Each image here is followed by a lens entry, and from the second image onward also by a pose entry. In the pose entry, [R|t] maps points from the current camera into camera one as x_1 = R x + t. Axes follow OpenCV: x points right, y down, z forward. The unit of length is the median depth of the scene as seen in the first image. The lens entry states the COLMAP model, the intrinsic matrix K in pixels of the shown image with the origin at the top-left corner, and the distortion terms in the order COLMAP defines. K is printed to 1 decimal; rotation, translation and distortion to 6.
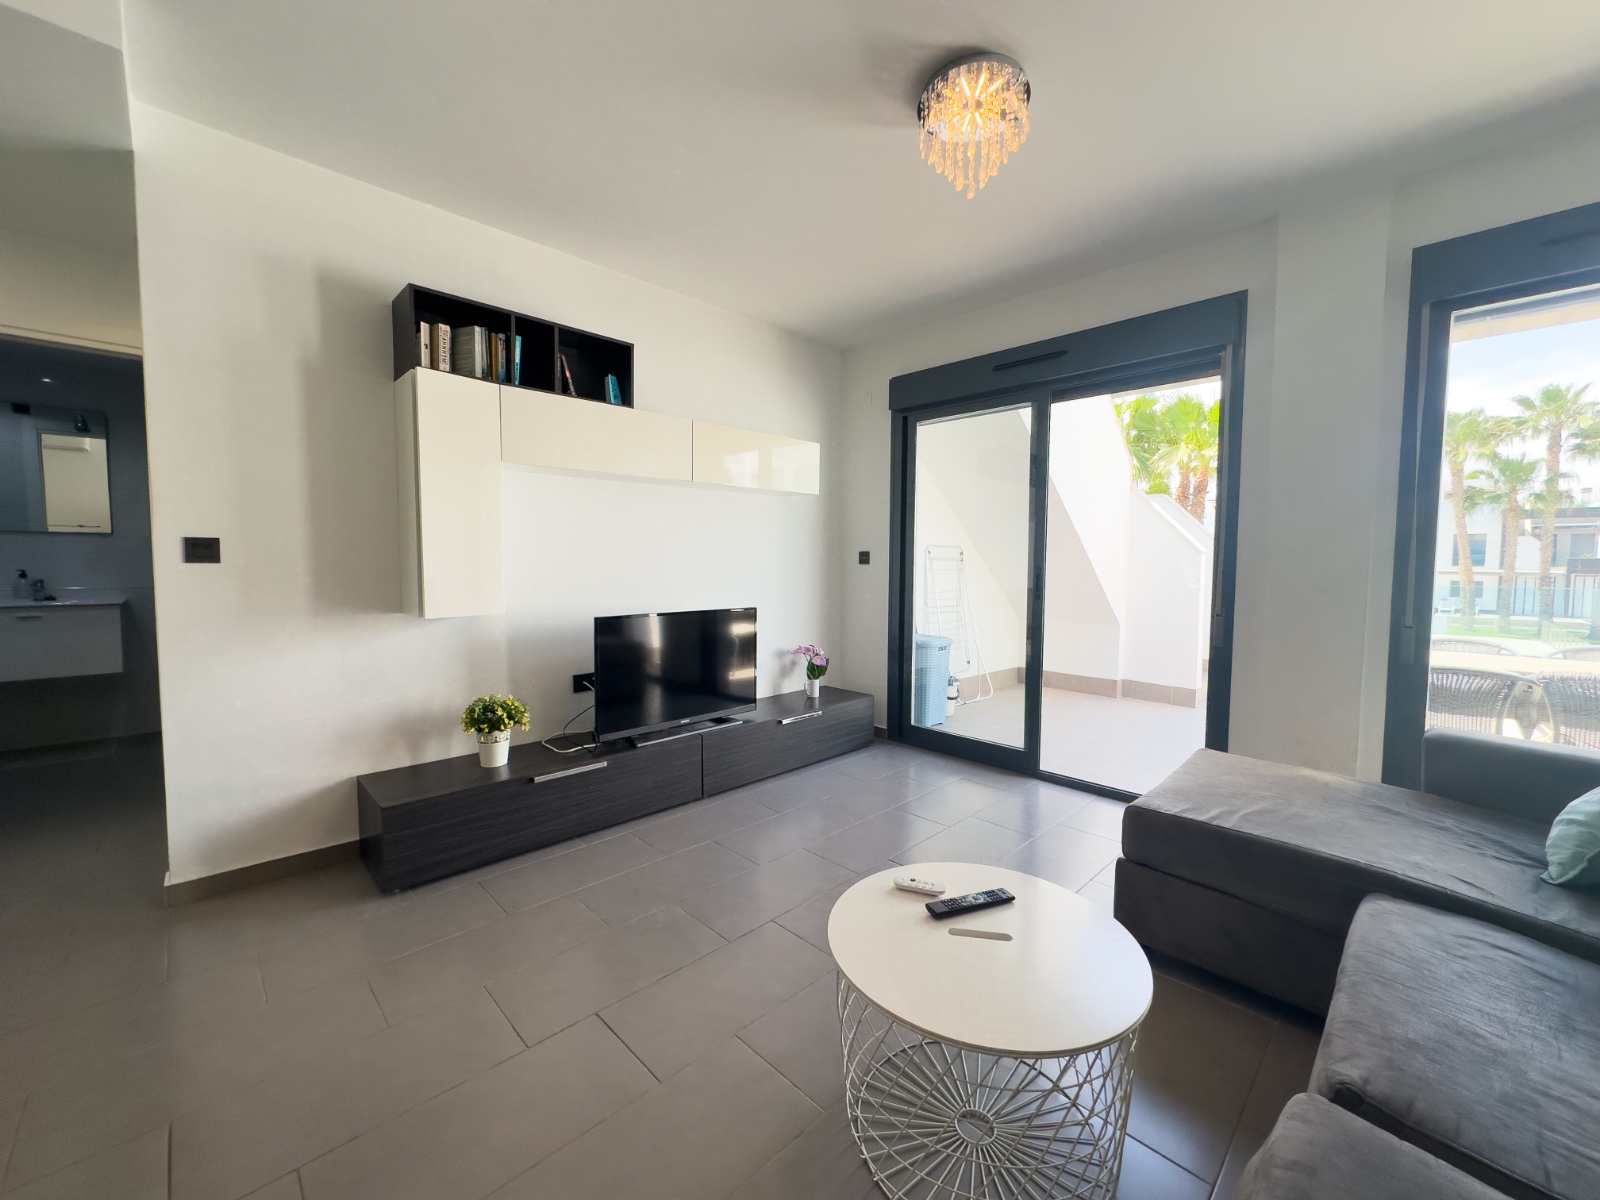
lens RADIAL K [[636.8, 0, 814.1], [0, 636.8, 603.3], [0, 0, 1]] dist [-0.000577, 0.000673]
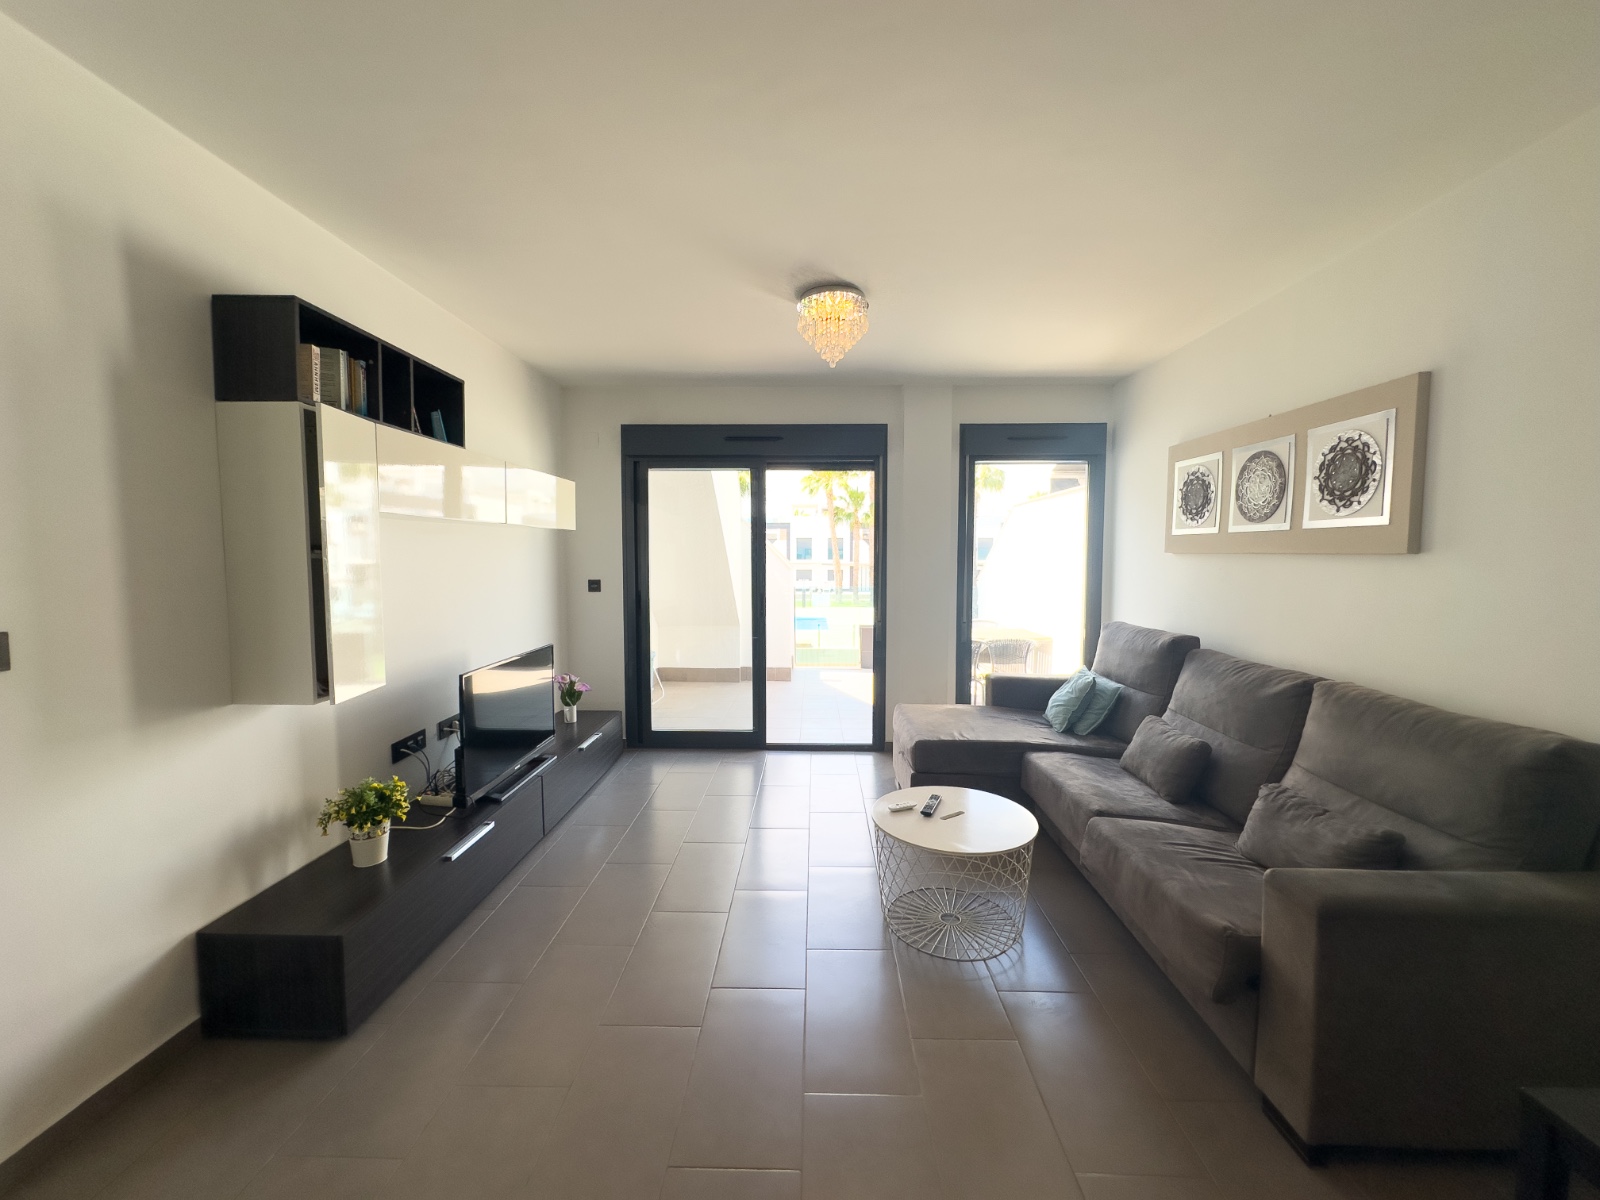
lens RADIAL K [[636.8, 0, 805.4], [0, 636.8, 602.1], [0, 0, 1]] dist [-0.000577, 0.000673]
pose [[0.712997, -0.054132, 0.699074, -0.603453], [0.046127, 0.998477, 0.030271, -0.085788], [-0.699648, 0.010663, 0.714408, -0.023438]]
